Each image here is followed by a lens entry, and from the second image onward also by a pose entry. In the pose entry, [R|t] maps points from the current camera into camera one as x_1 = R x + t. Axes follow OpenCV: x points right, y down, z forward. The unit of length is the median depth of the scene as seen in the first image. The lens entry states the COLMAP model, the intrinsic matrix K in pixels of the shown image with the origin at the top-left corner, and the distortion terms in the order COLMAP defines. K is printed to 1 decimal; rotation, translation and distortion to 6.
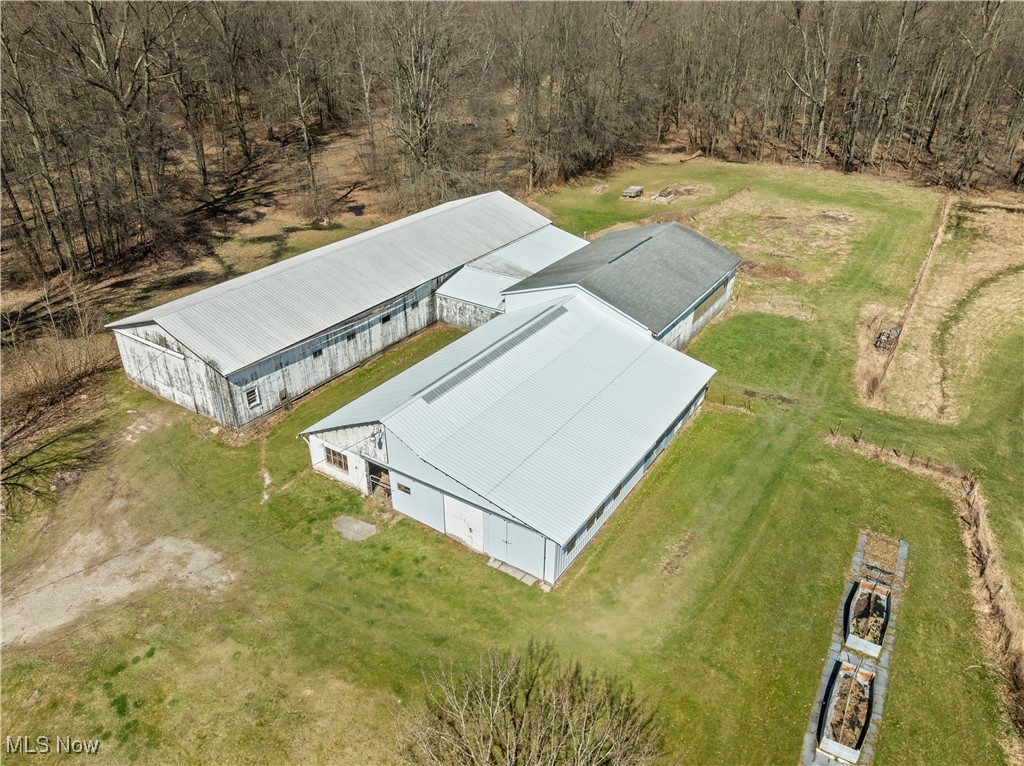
lens RADIAL K [[723.1, 0, 512.0], [0, 723.1, 383.0], [0, 0, 1]] dist [-0.032708, 0.001548]
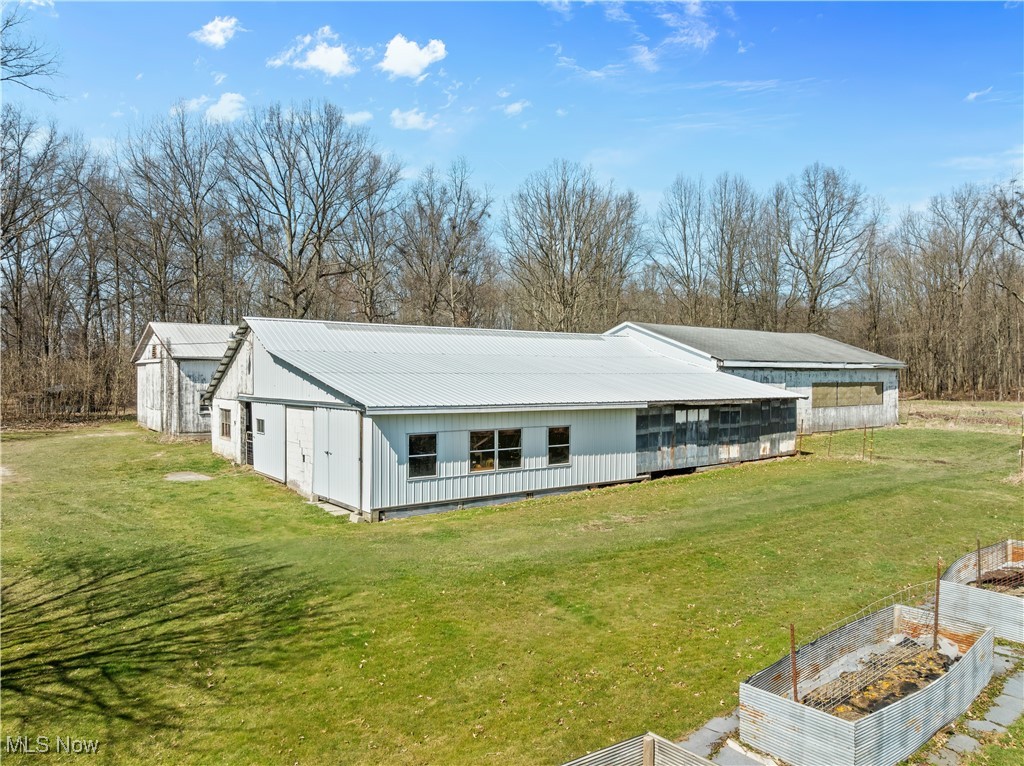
lens RADIAL K [[723.1, 0, 512.0], [0, 723.1, 383.0], [0, 0, 1]] dist [-0.032708, 0.001548]
pose [[0.938917, 0.000965, -0.344143, 0.276028], [-0.166793, 0.875976, -0.452600, 0.332919], [0.301024, 0.482354, 0.822629, 0.412106]]
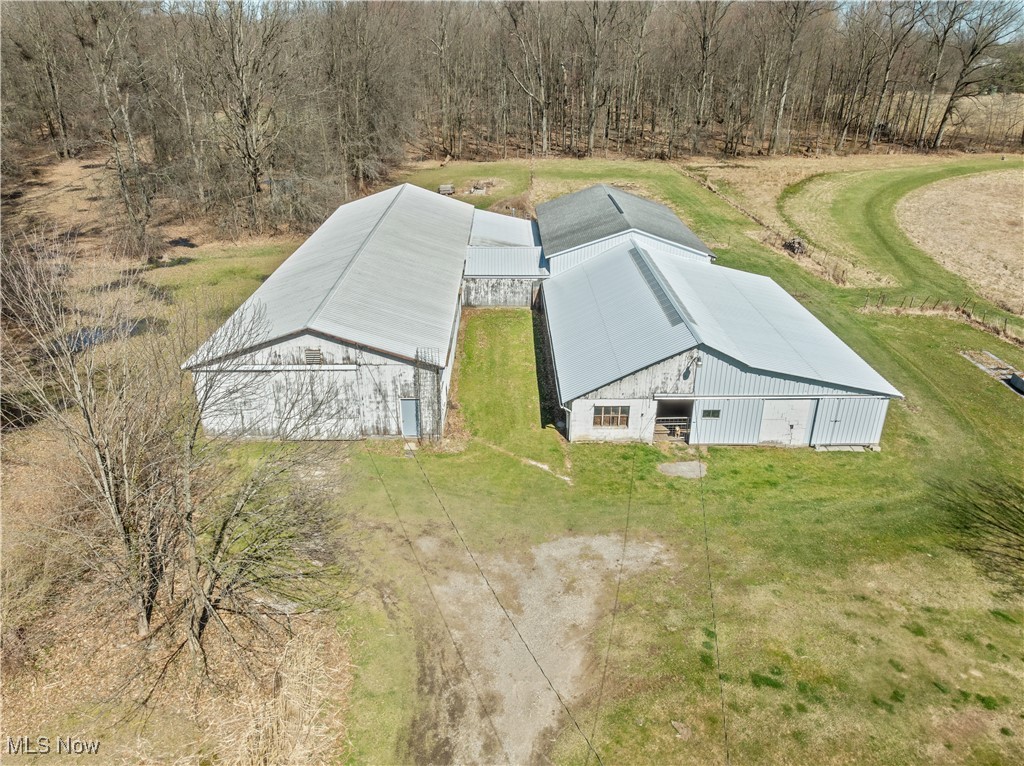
lens RADIAL K [[723.1, 0, 512.0], [0, 723.1, 383.0], [0, 0, 1]] dist [-0.032708, 0.001548]
pose [[0.830184, -0.243419, 0.501540, -0.732275], [0.273958, 0.961650, 0.013256, 0.017560], [-0.485533, 0.126395, 0.865033, 0.246304]]
